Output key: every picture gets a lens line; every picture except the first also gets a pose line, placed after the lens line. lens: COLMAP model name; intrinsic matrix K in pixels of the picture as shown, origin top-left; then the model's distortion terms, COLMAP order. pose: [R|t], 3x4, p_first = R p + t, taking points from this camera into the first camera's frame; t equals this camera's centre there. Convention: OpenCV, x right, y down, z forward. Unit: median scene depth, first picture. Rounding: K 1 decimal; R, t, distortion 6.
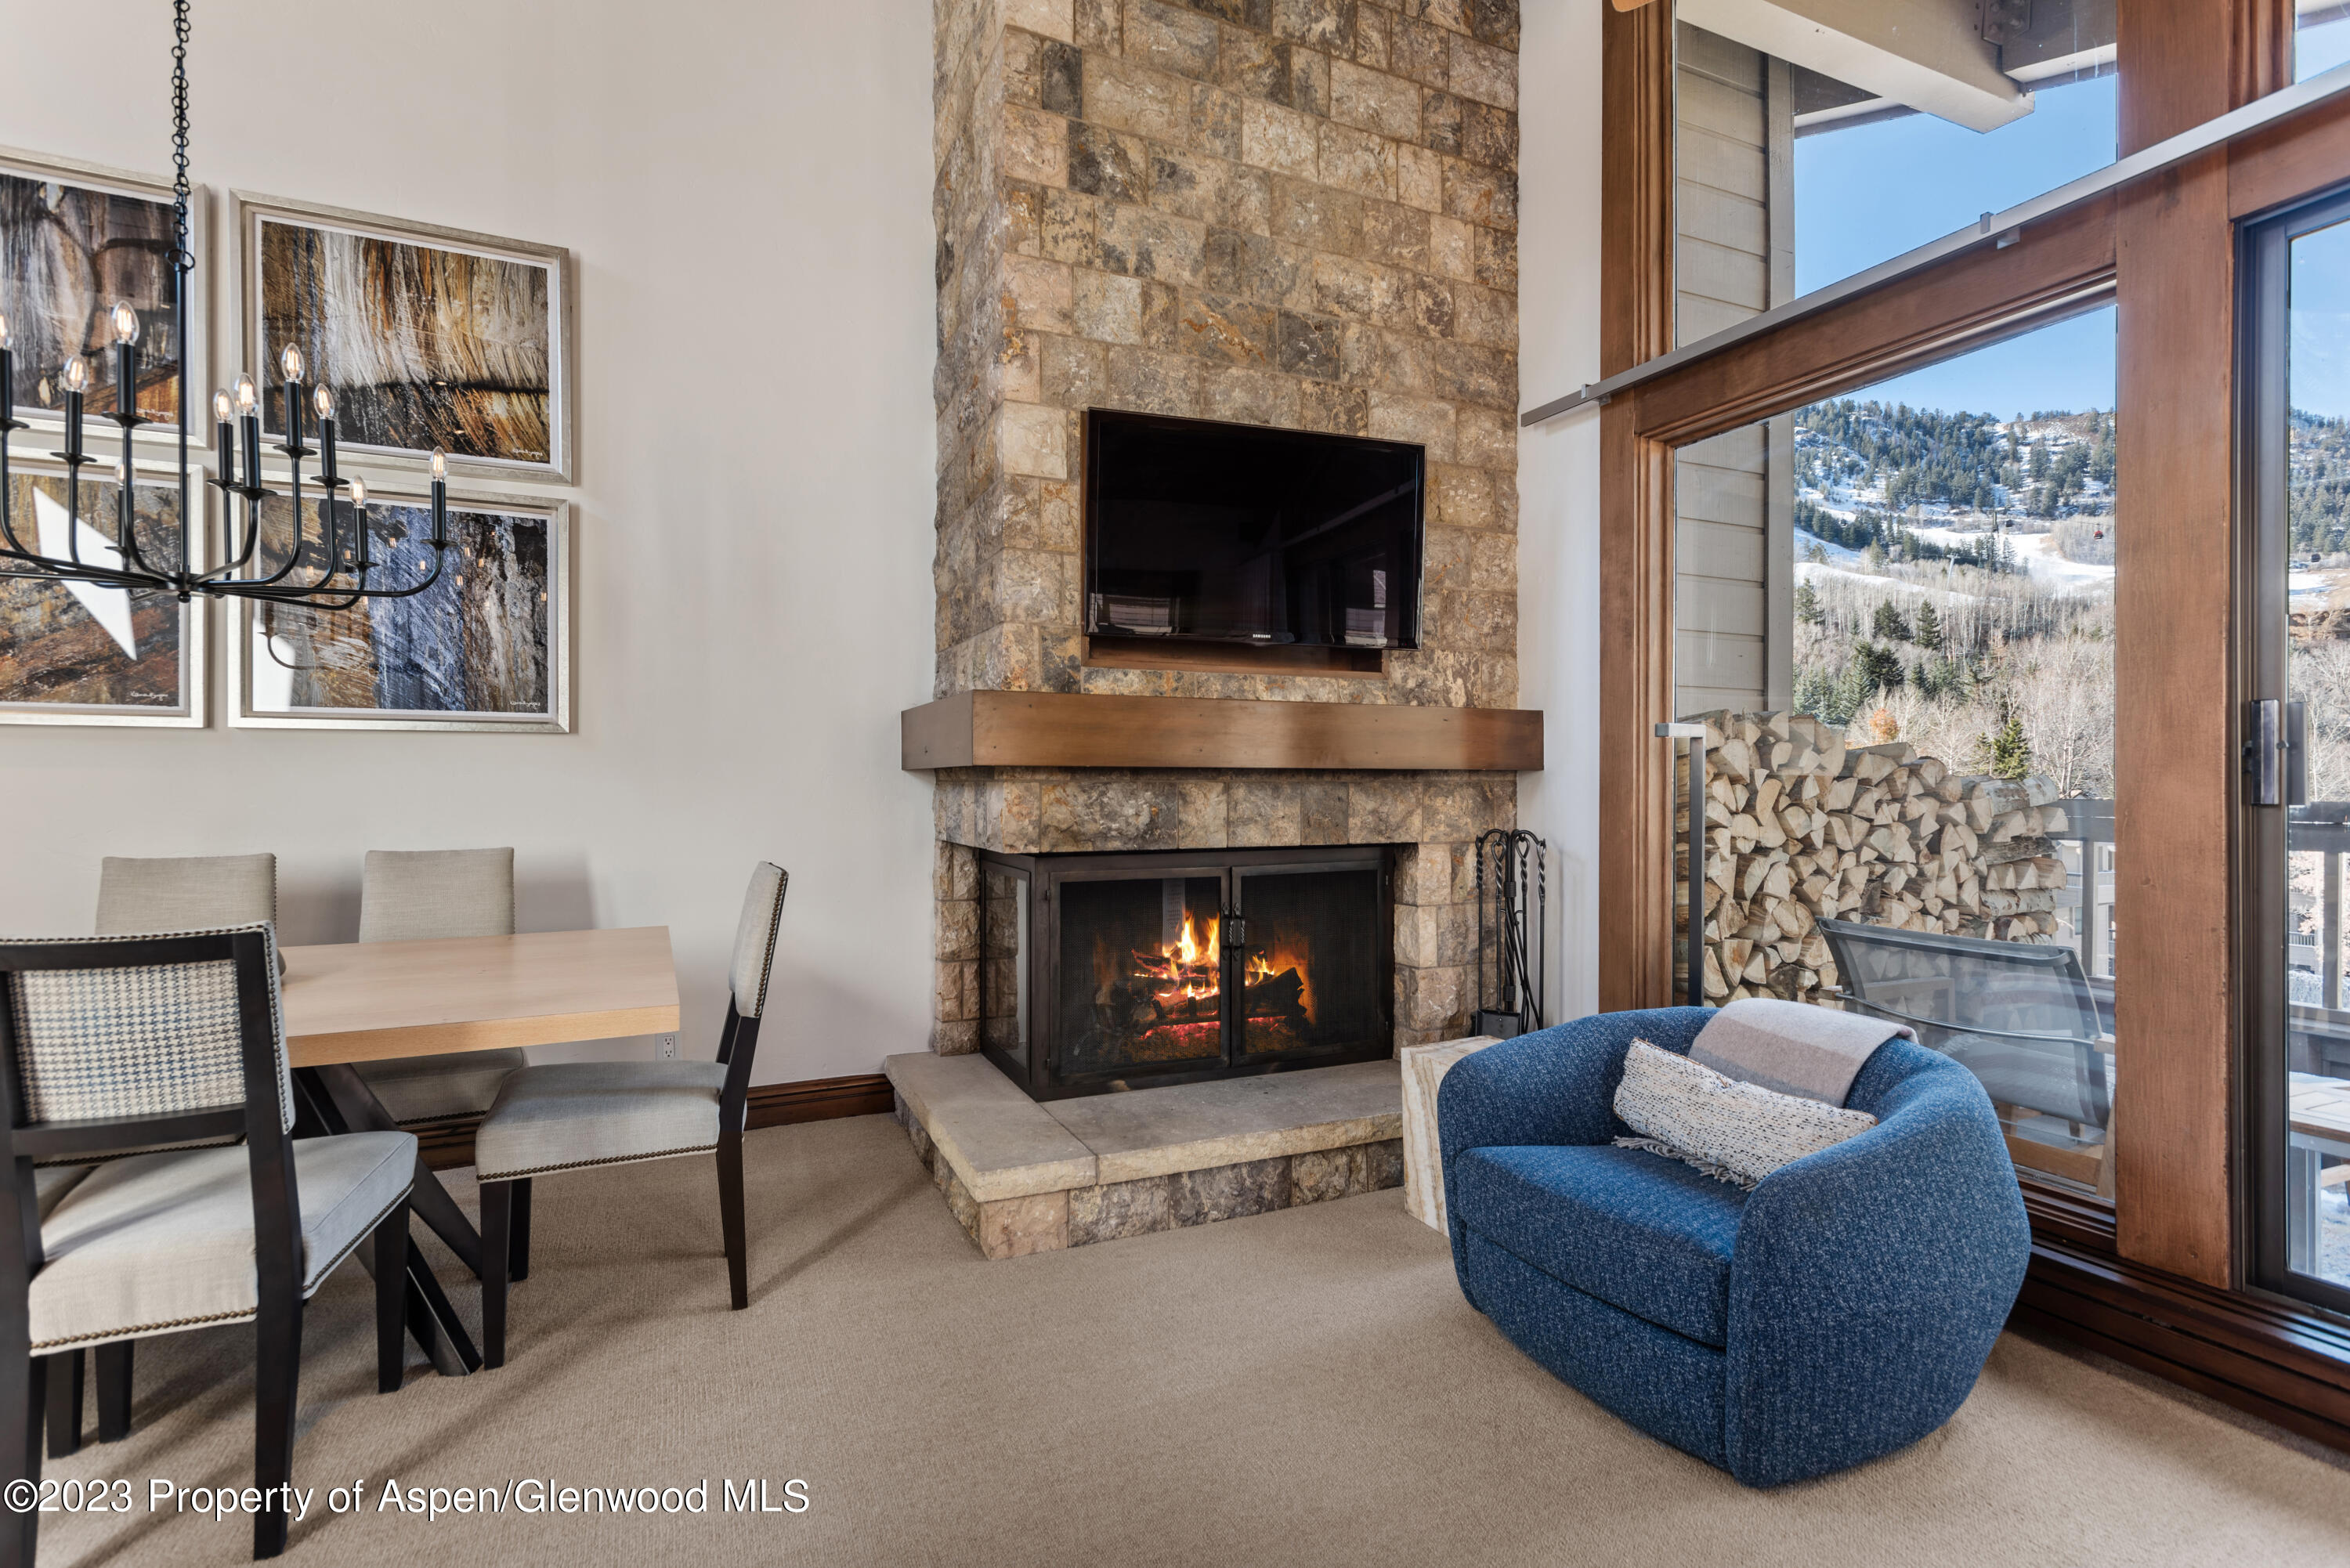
lens RADIAL K [[1117.0, 0, 1160.8], [0, 1117.0, 782.3], [0, 0, 1]] dist [0.020361, -0.007019]
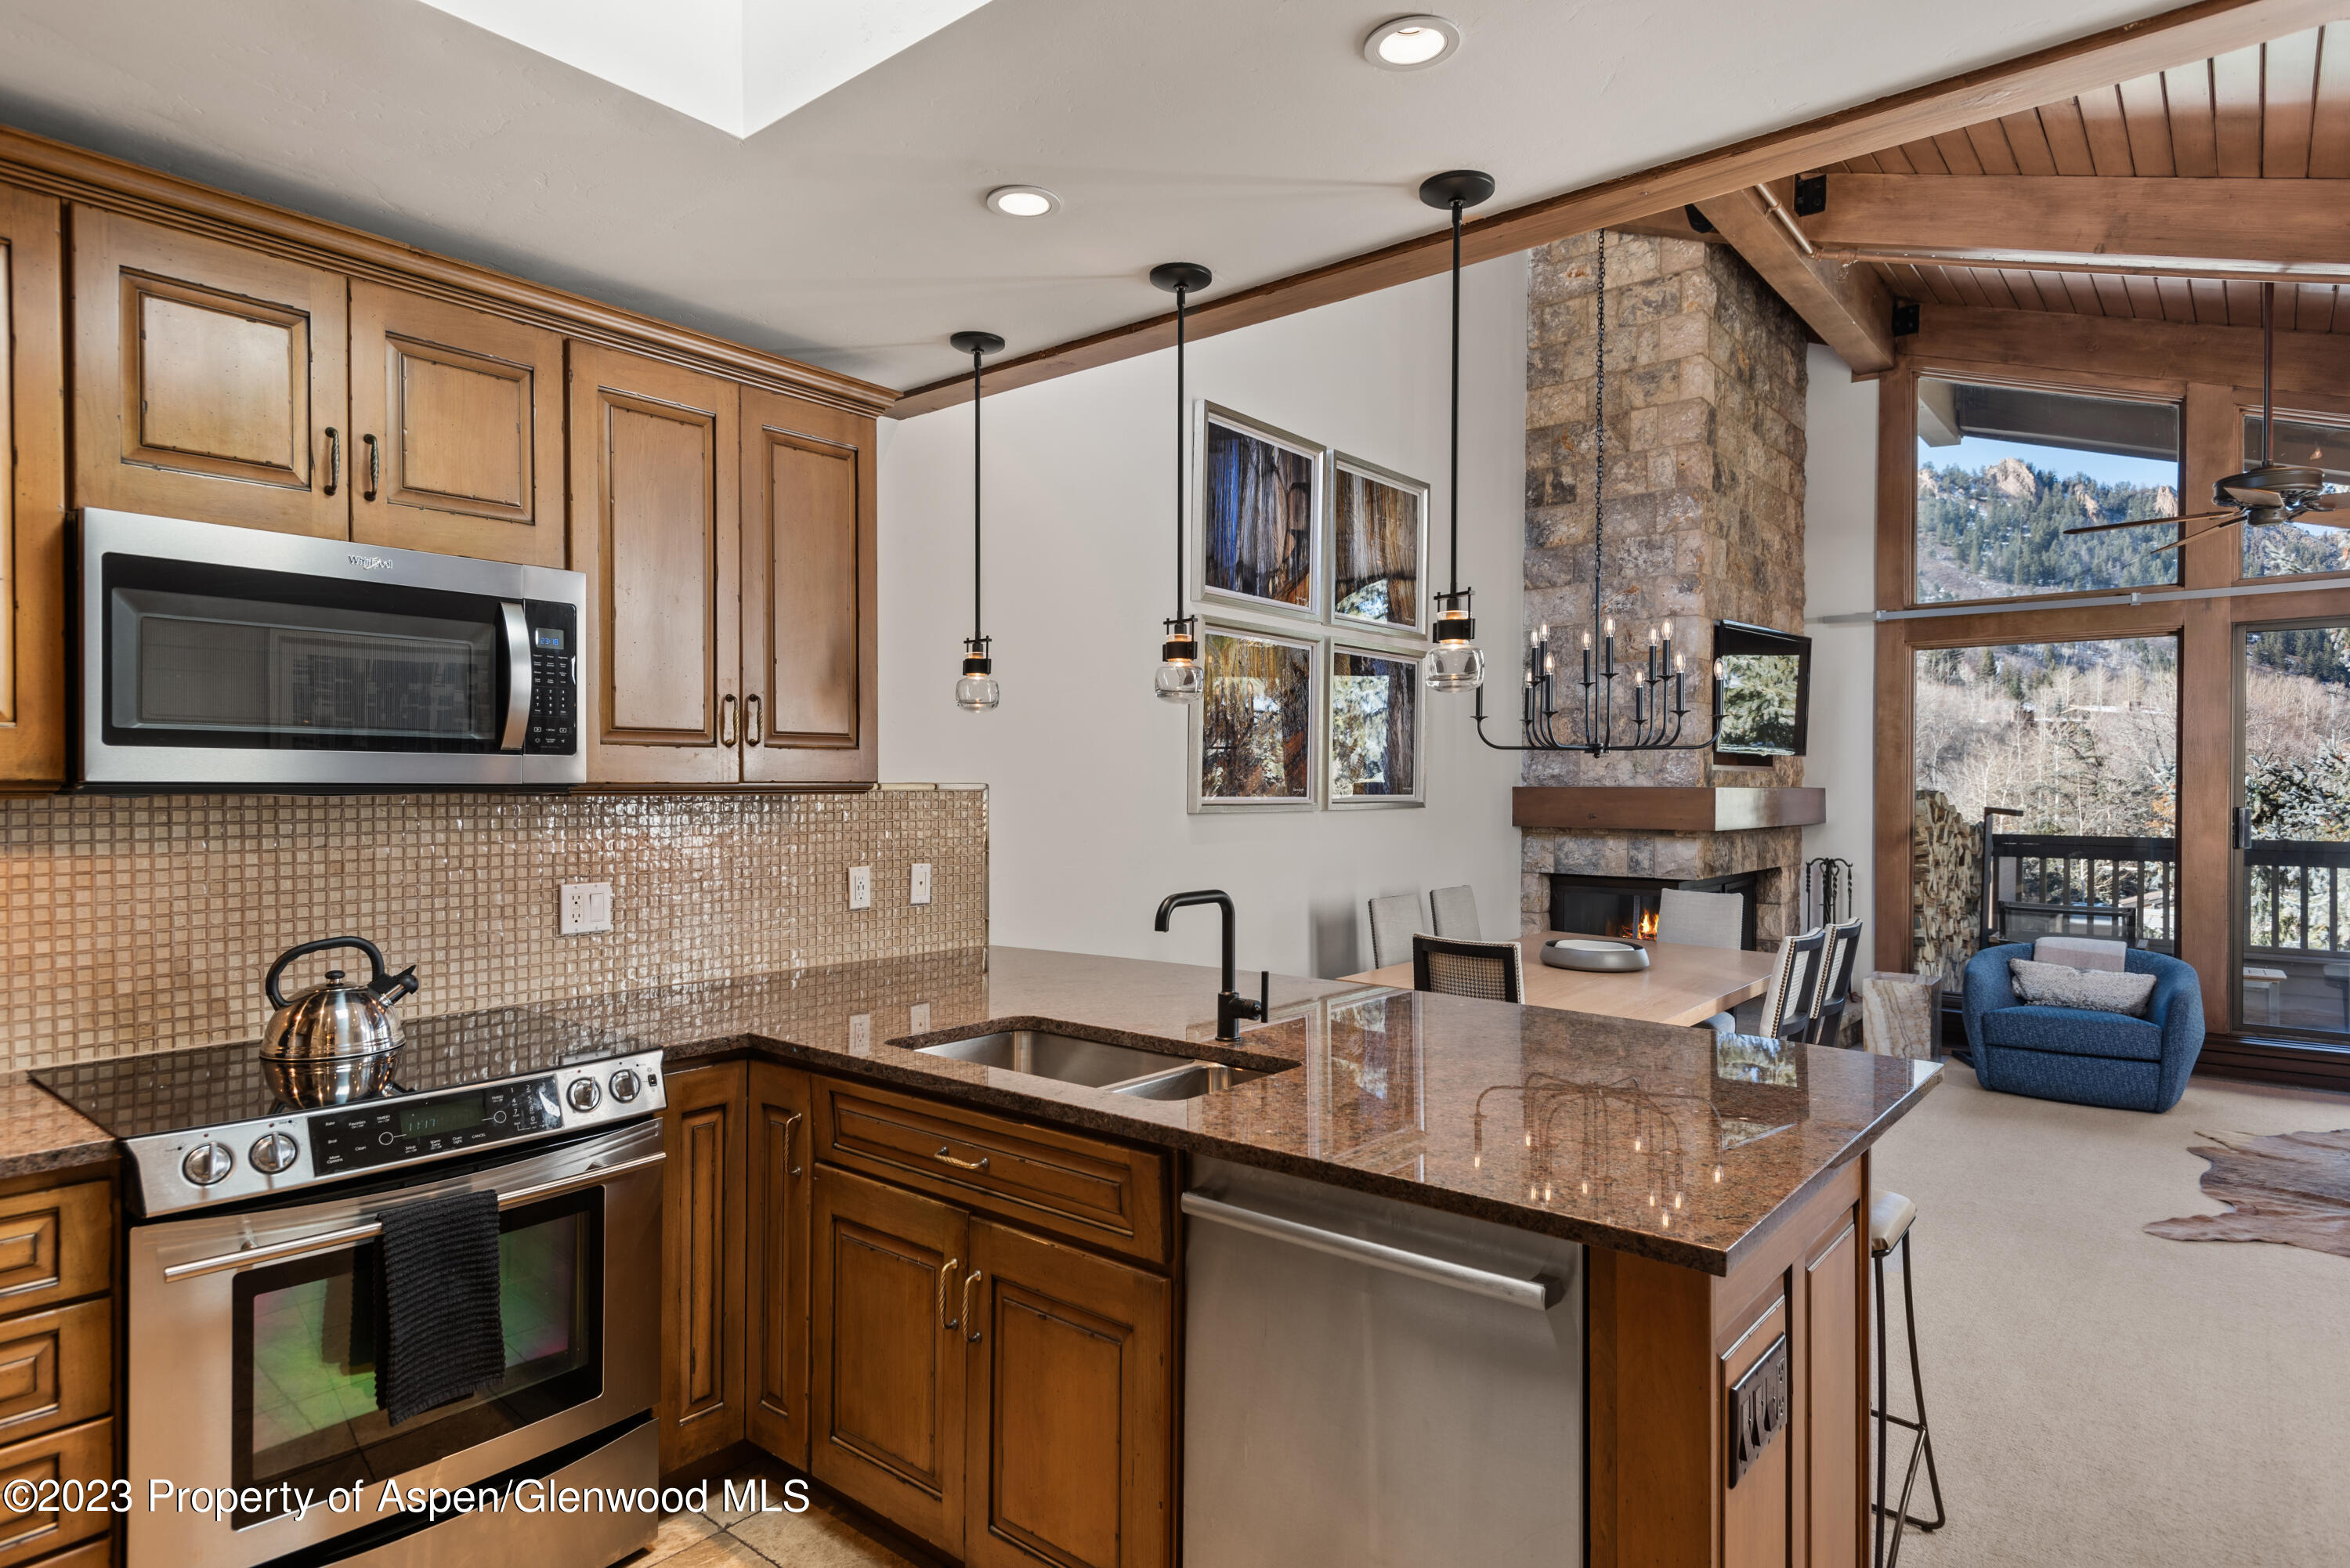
lens RADIAL K [[1276.5, 0, 1165.7], [0, 1276.5, 797.0], [0, 0, 1]] dist [0.032132, -0.015416]
pose [[0.905219, -0.001115, 0.424944, -1.480493], [-0.004731, 0.999908, 0.012702, -0.073678], [-0.424919, -0.013508, 0.905131, -0.375621]]
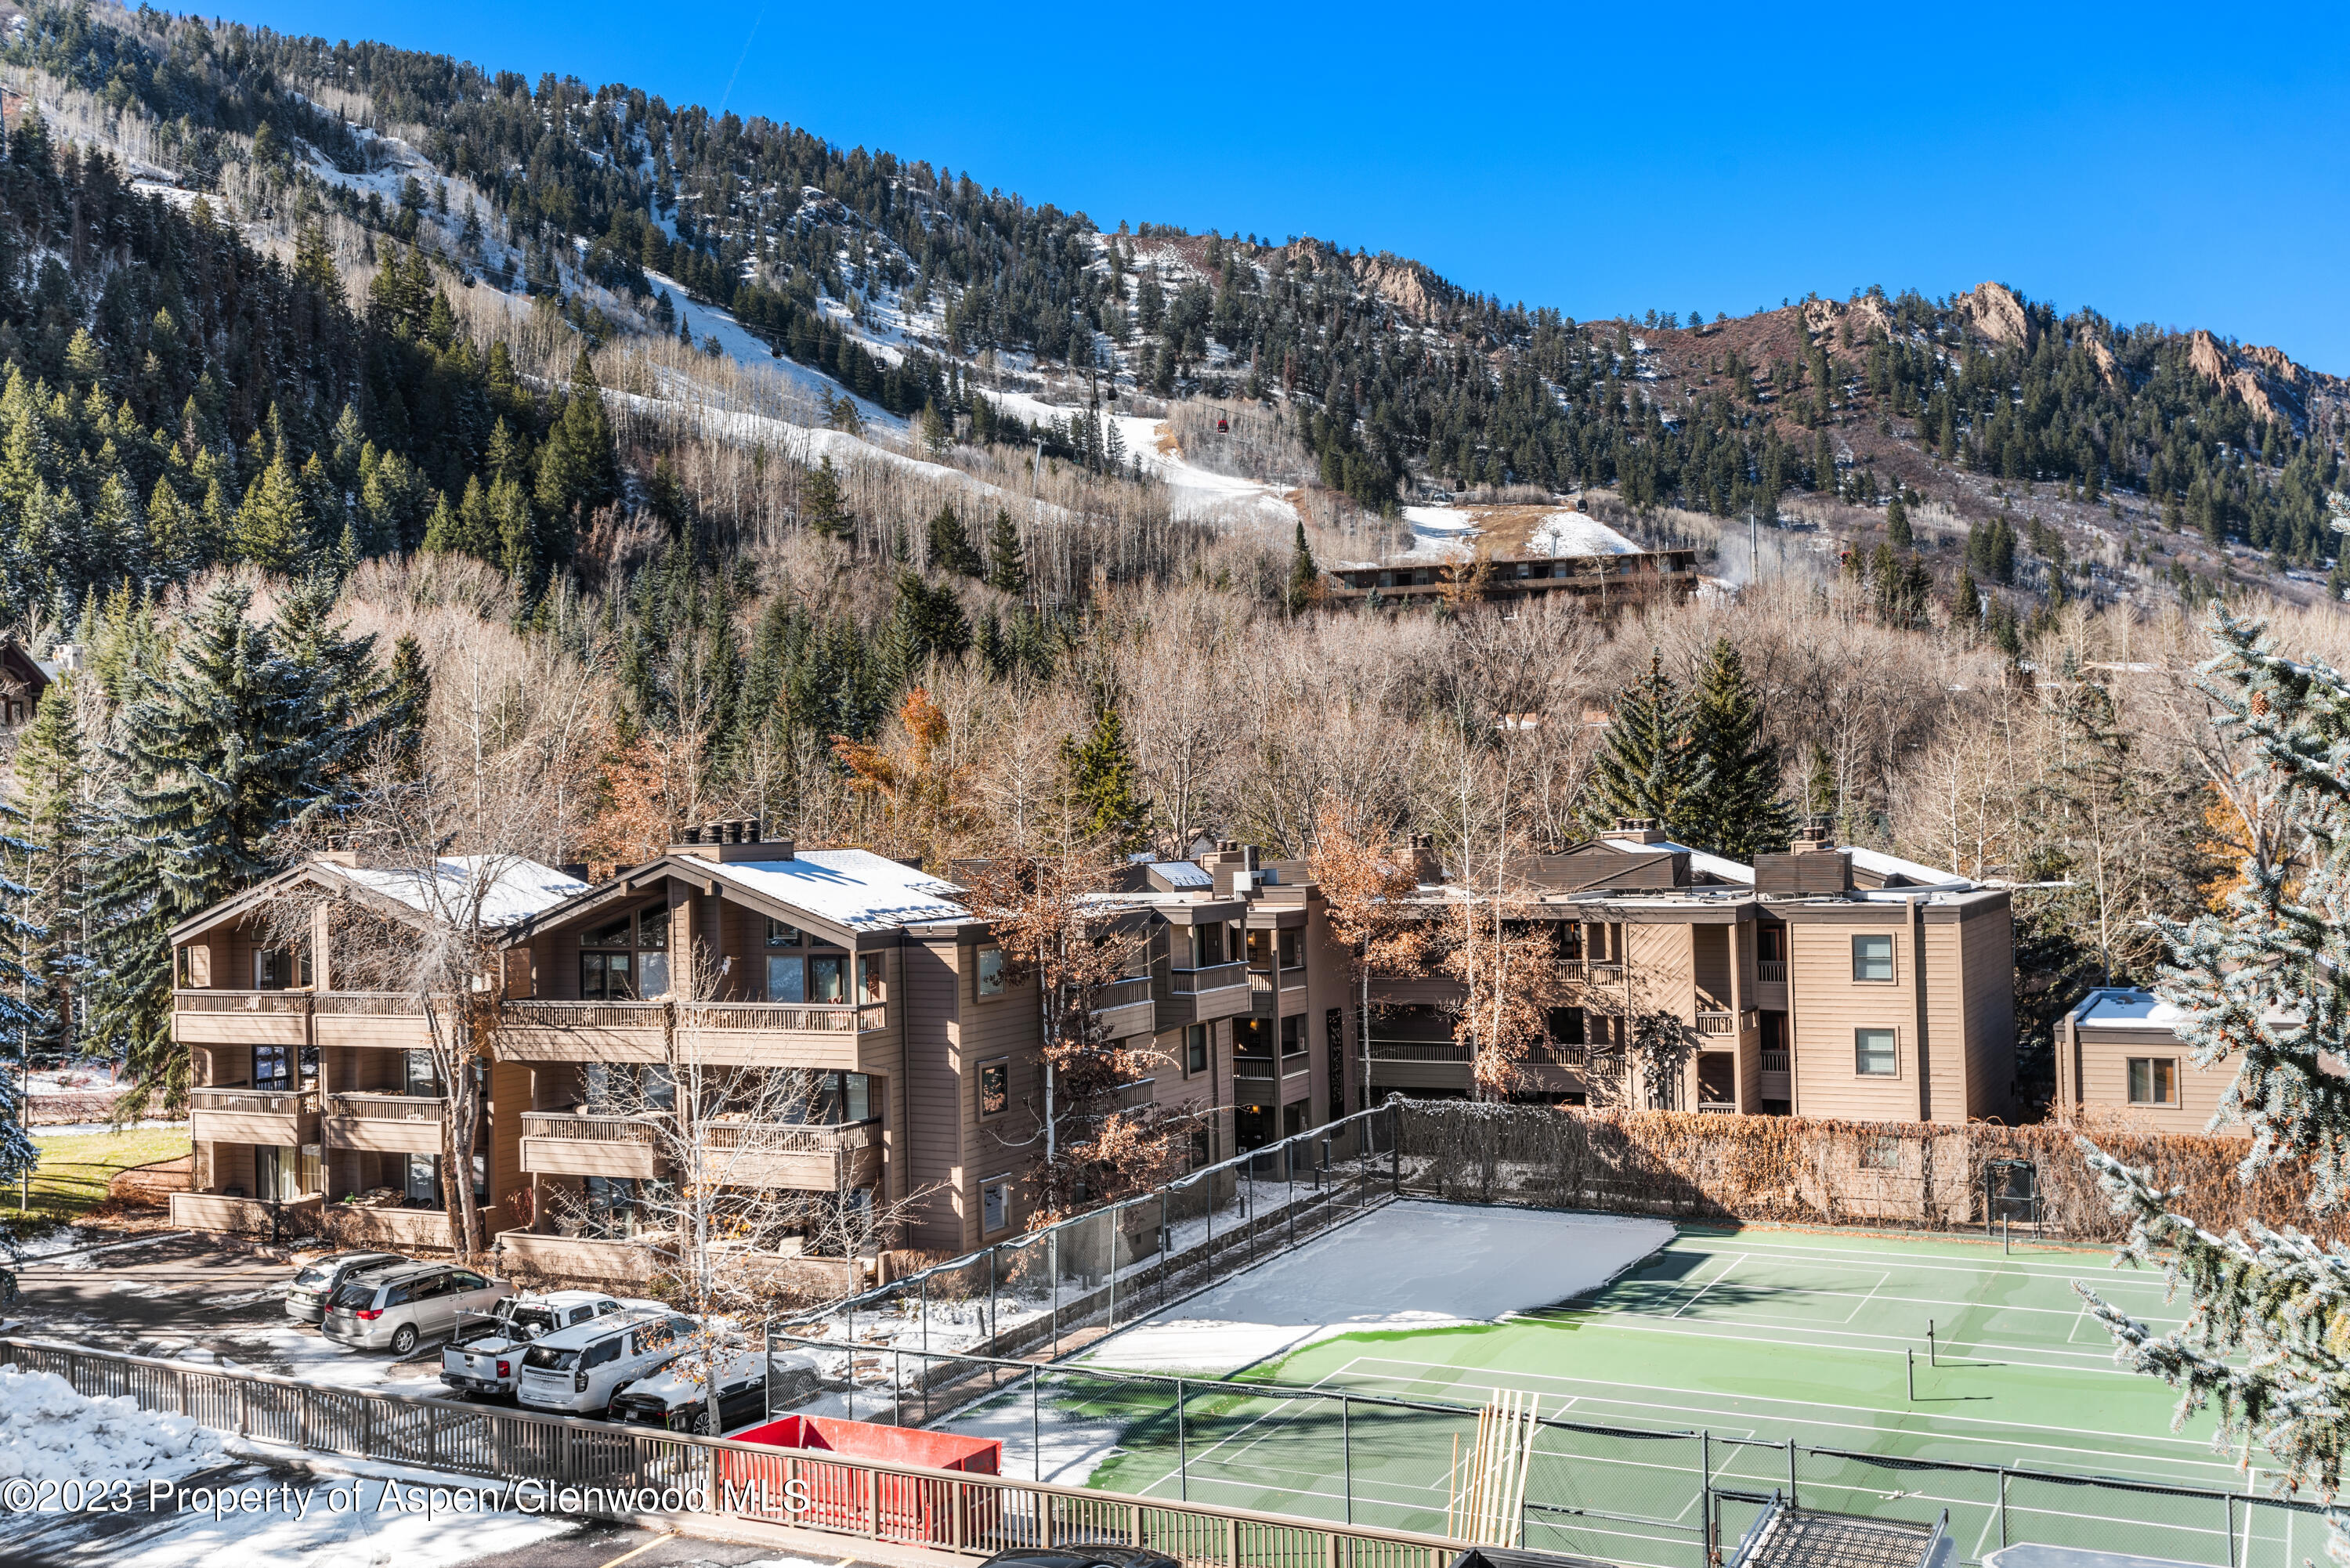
lens RADIAL K [[2265.7, 0, 1170.2], [0, 2265.7, 793.2], [0, 0, 1]] dist [0.025544, 0.000000]
pose [[0.787140, -0.013579, 0.616624, 0.973440], [0.023834, 0.999681, -0.008410, -0.012446], [-0.616313, 0.021317, 0.787213, 0.893841]]
